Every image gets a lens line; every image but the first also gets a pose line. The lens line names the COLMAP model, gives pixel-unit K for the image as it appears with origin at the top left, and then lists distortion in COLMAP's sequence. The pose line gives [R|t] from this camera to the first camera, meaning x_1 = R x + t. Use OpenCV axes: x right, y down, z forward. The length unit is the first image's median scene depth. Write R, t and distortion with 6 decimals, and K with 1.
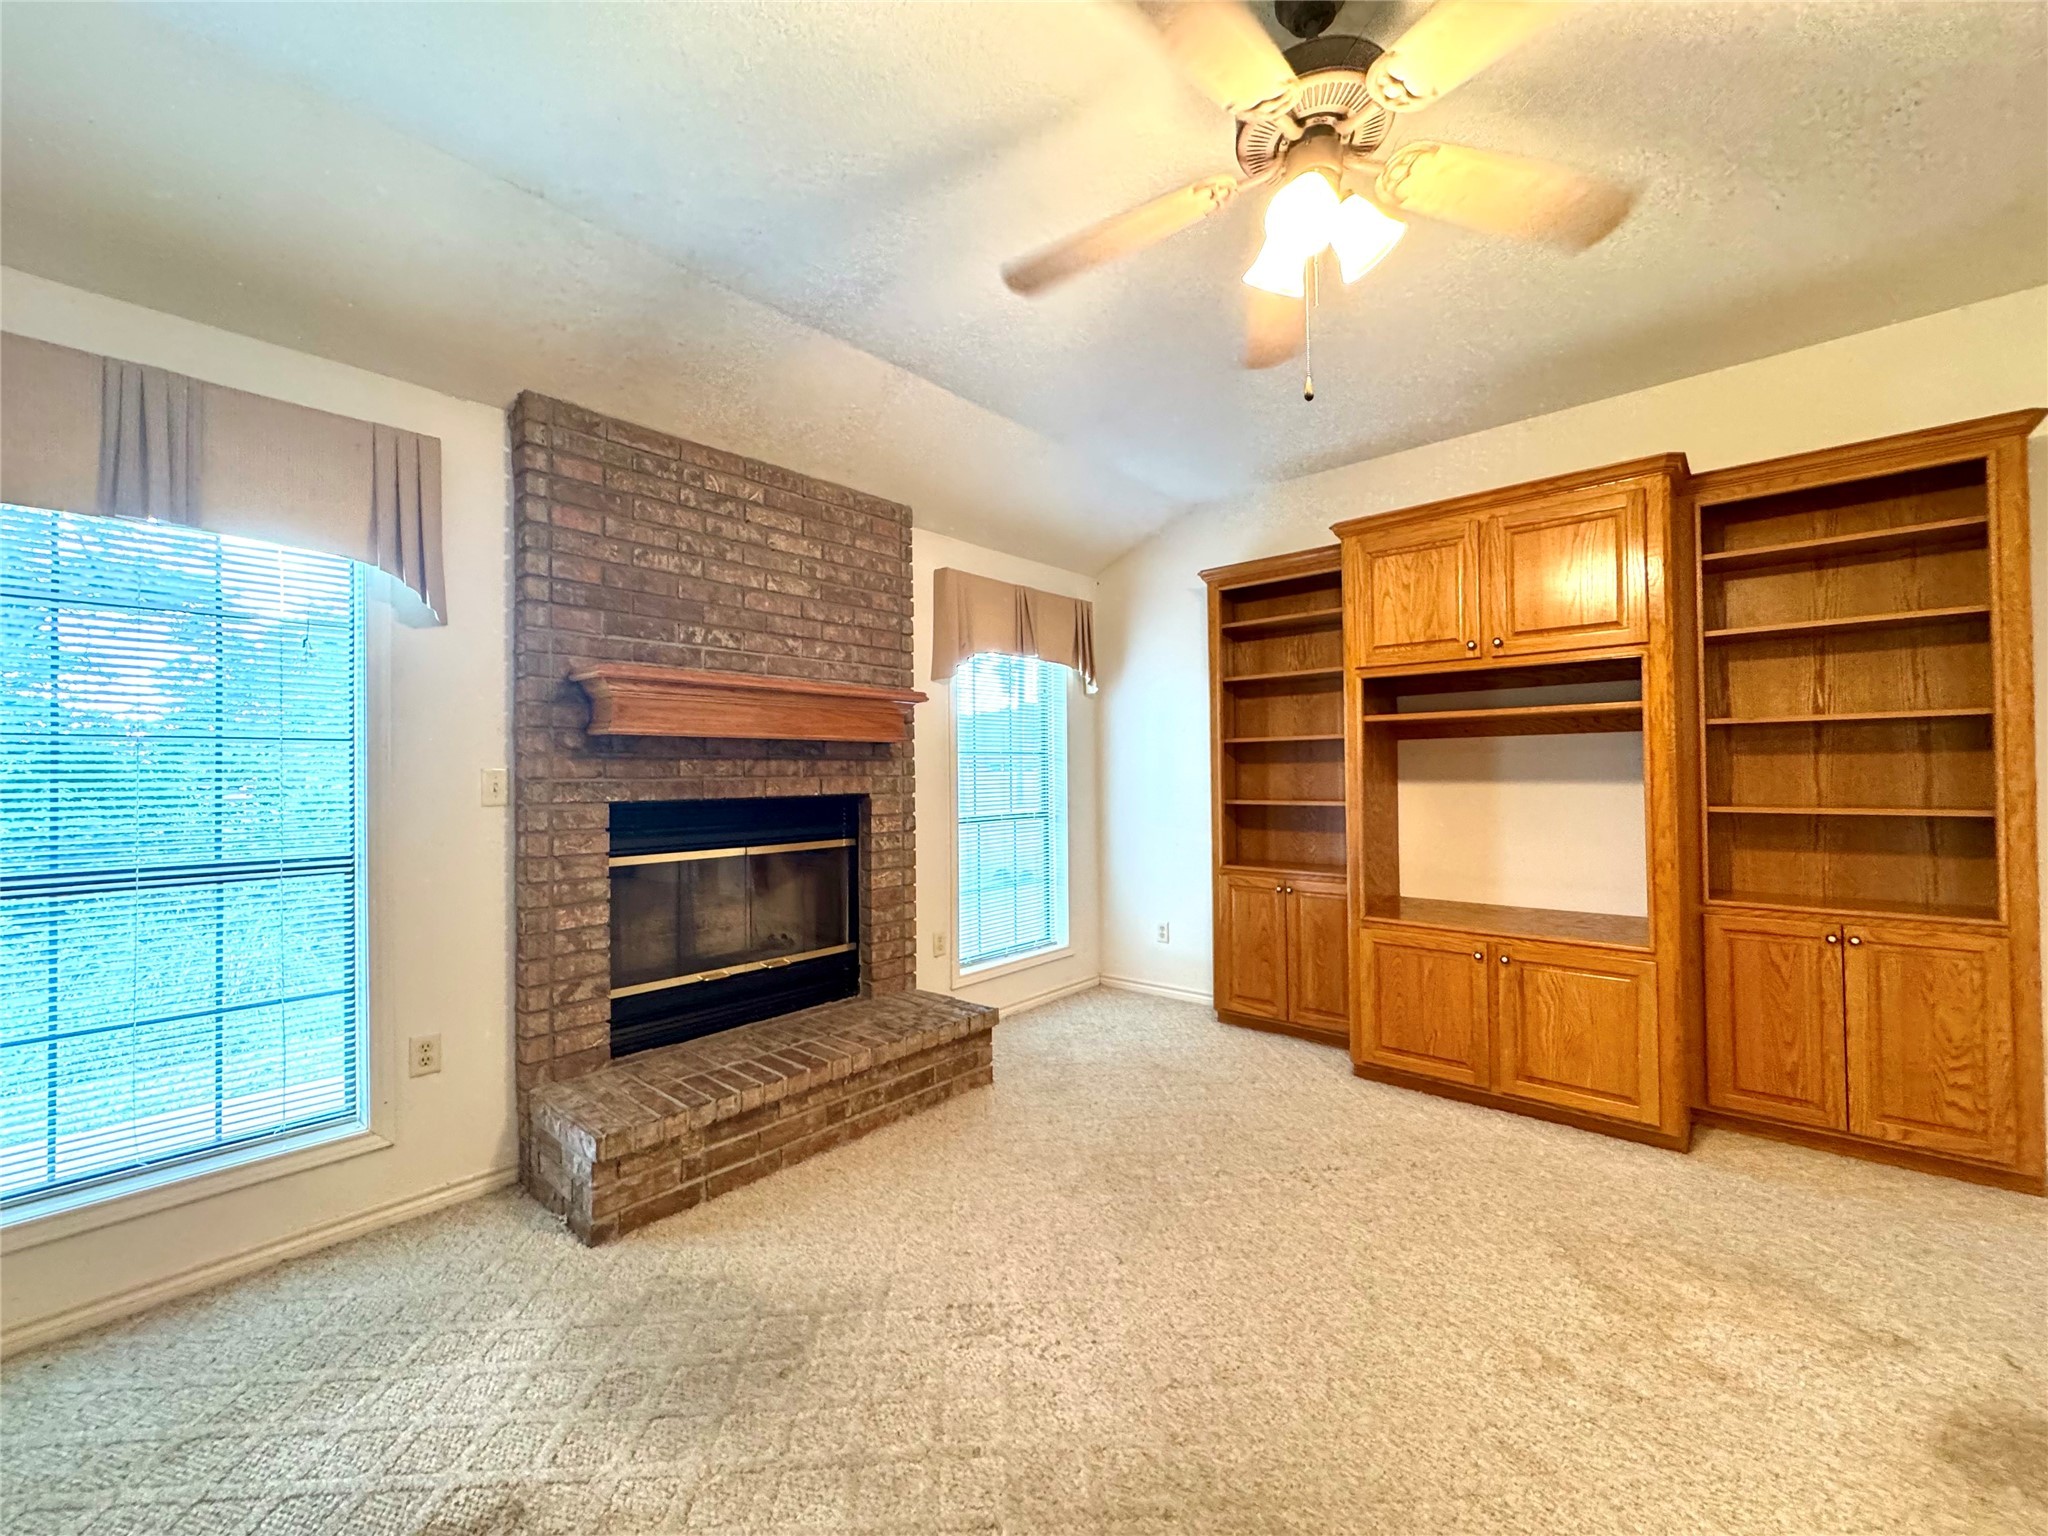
lens RADIAL K [[818.6, 0, 1025.5], [0, 818.6, 760.8], [0, 0, 1]] dist [-0.002041, -0.000671]
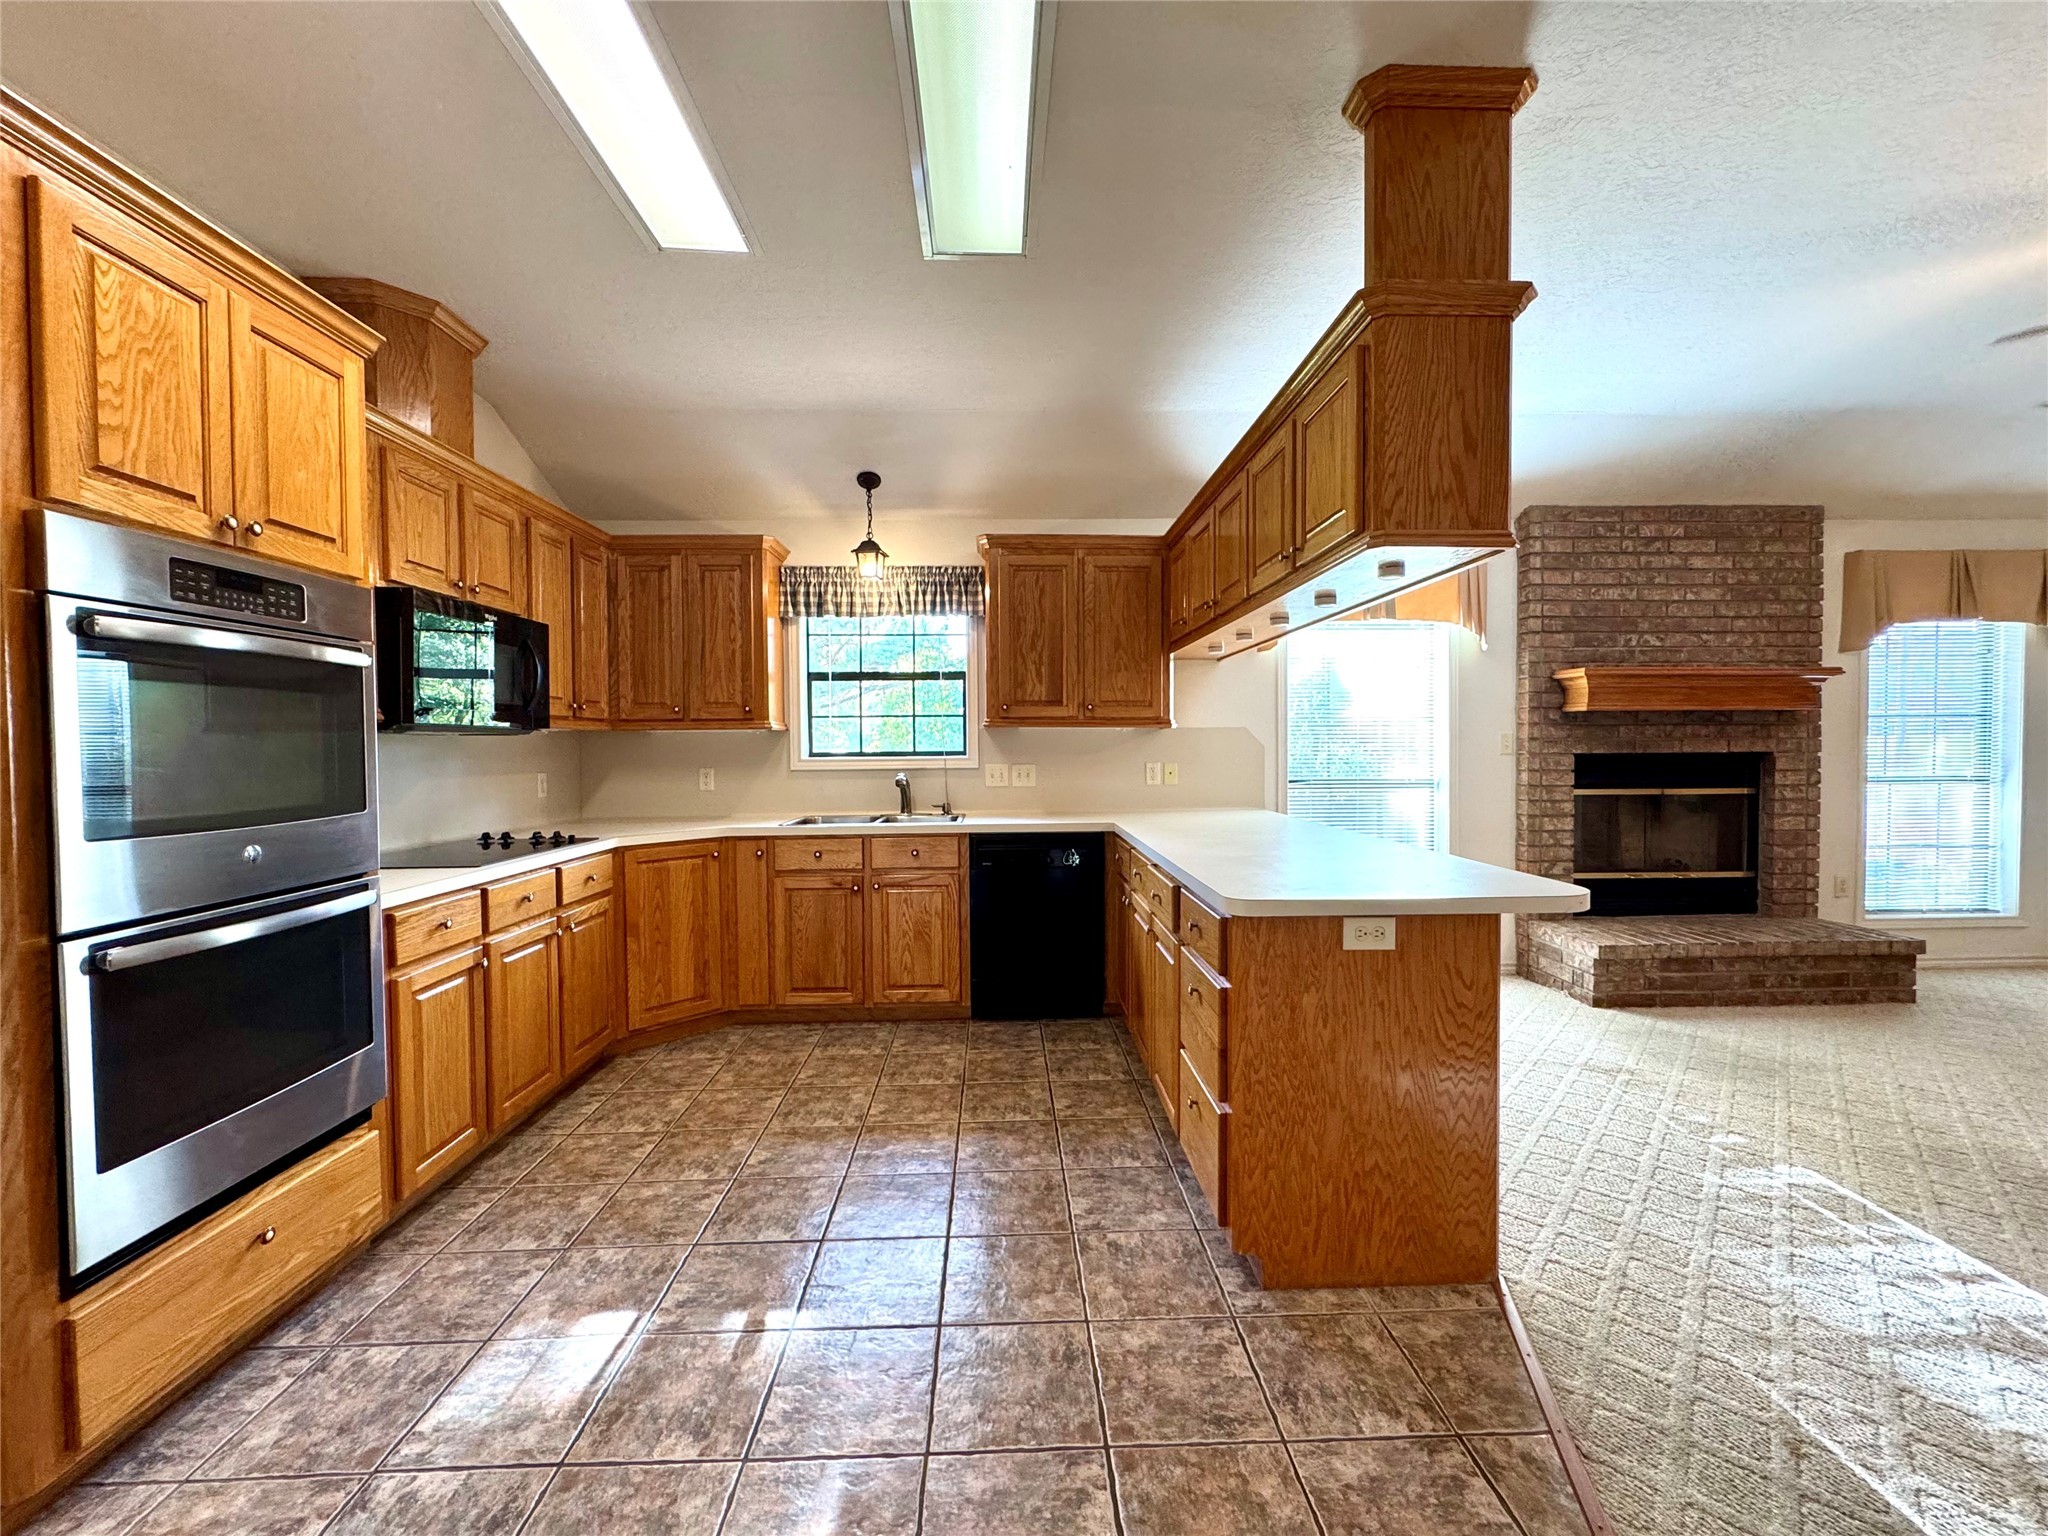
lens RADIAL K [[818.6, 0, 1018.3], [0, 818.6, 765.0], [0, 0, 1]] dist [-0.002041, -0.000671]
pose [[0.679731, 0.022810, -0.733107, -0.070348], [0.009939, 0.999138, 0.040303, -0.001466], [0.733394, -0.034681, 0.678918, -0.756421]]
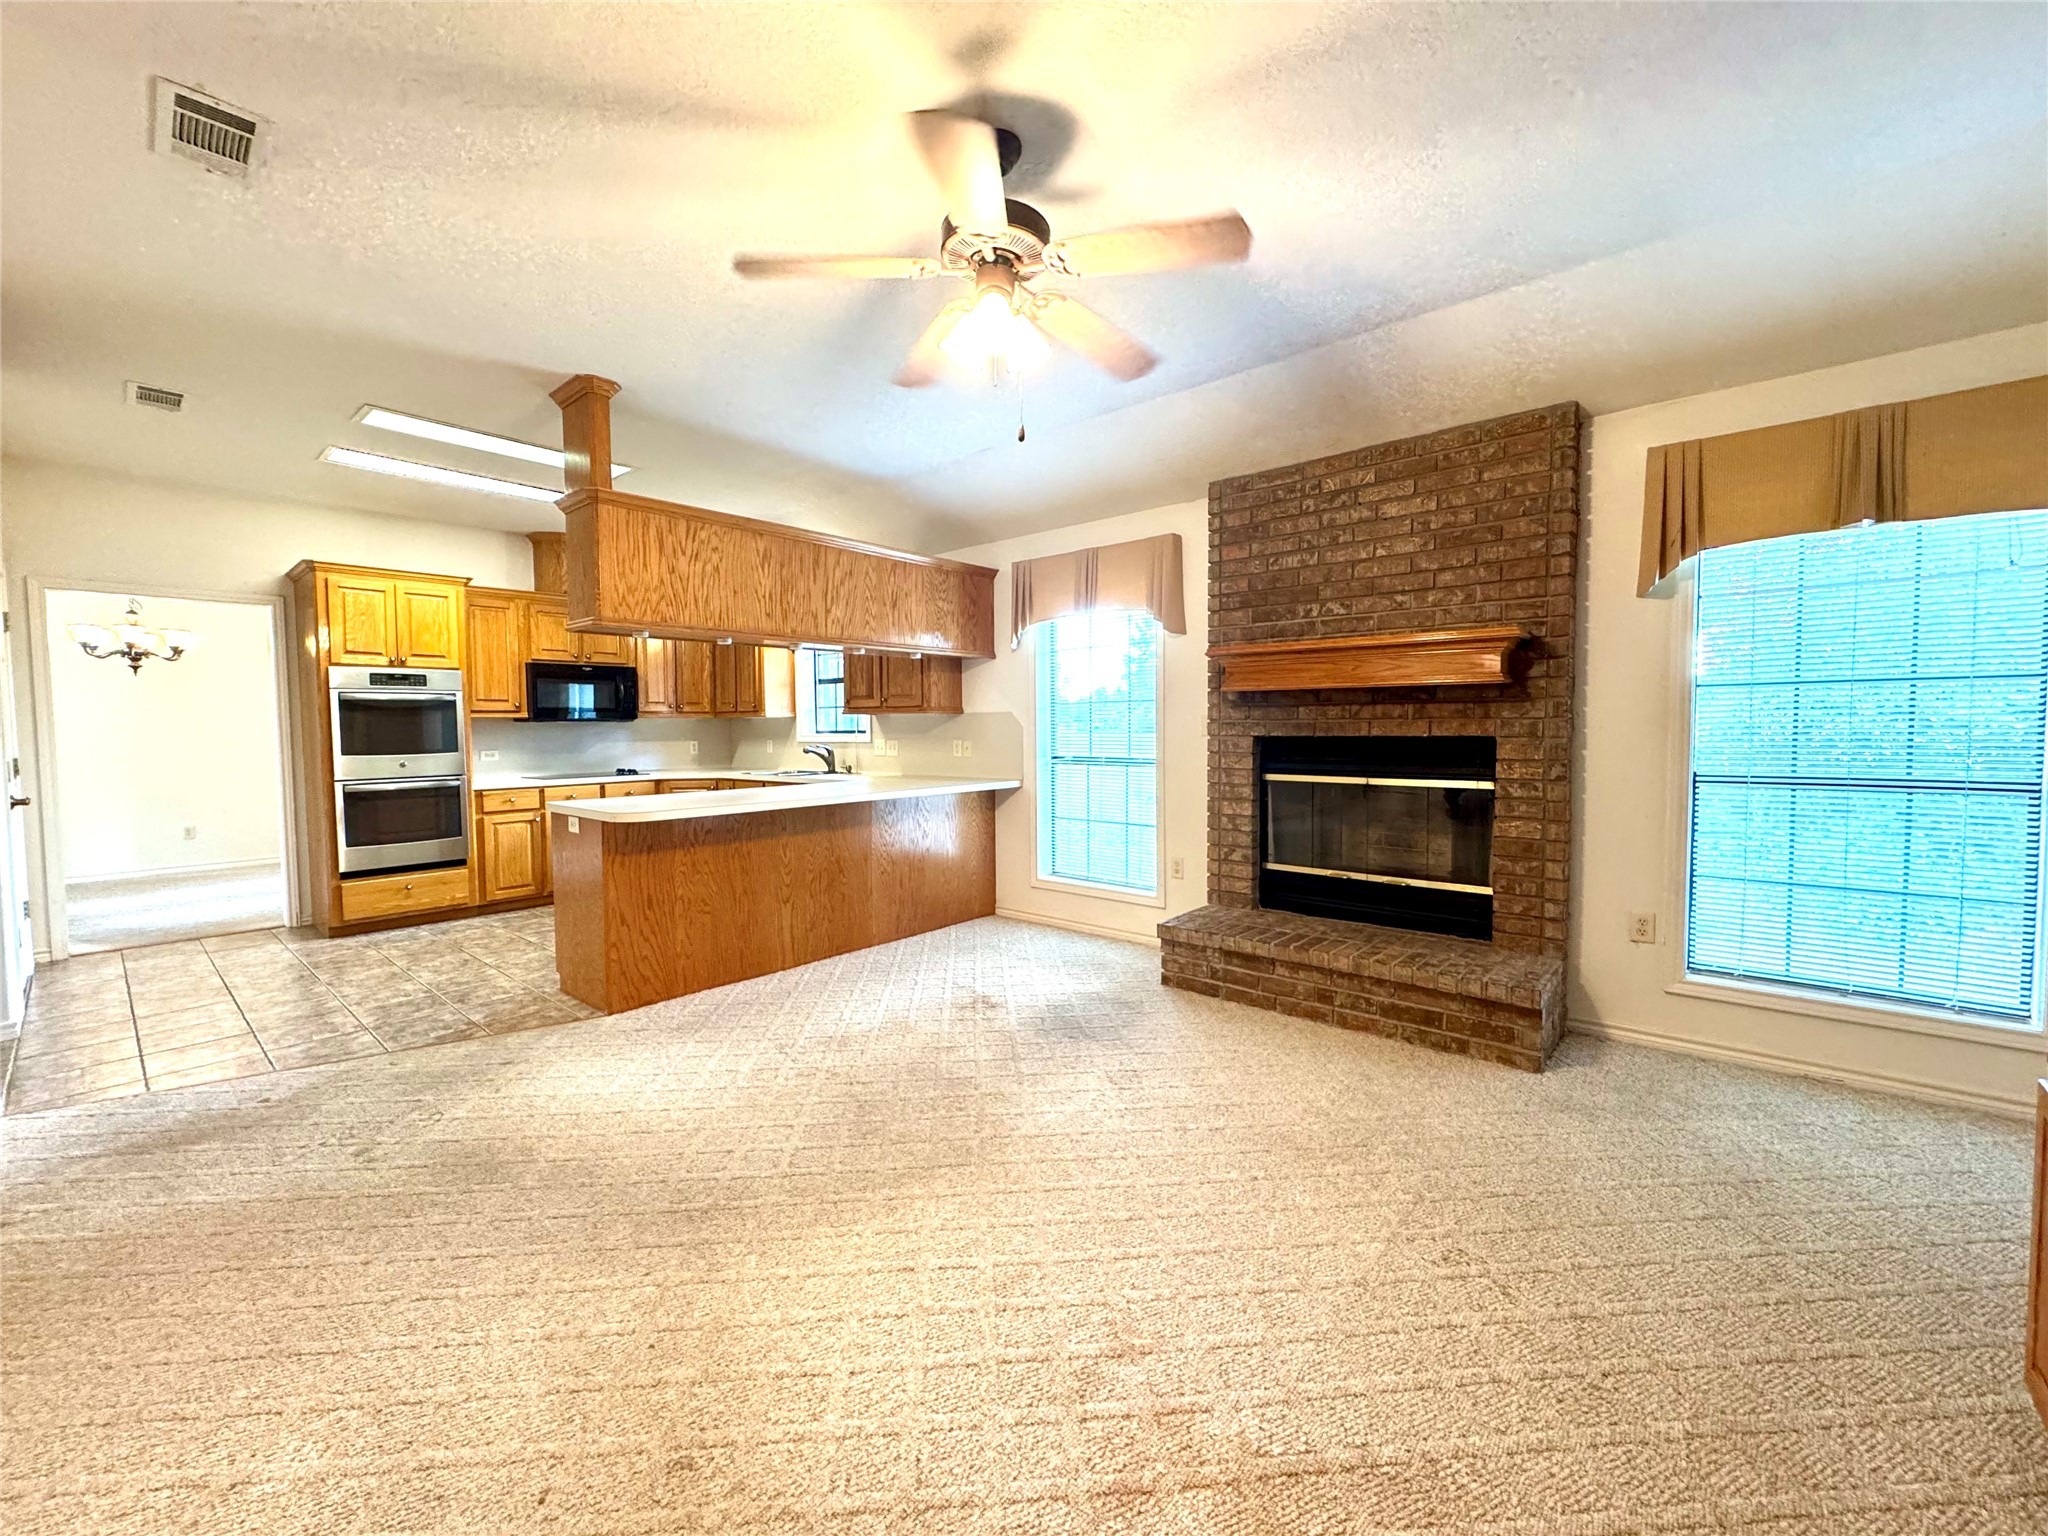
lens RADIAL K [[818.6, 0, 1021.4], [0, 818.6, 763.3], [0, 0, 1]] dist [-0.002041, -0.000671]
pose [[0.002677, 0.057182, -0.998360, 0.871541], [0.022204, 0.998114, 0.057227, 0.004705], [0.999750, -0.022321, 0.001402, 0.501954]]
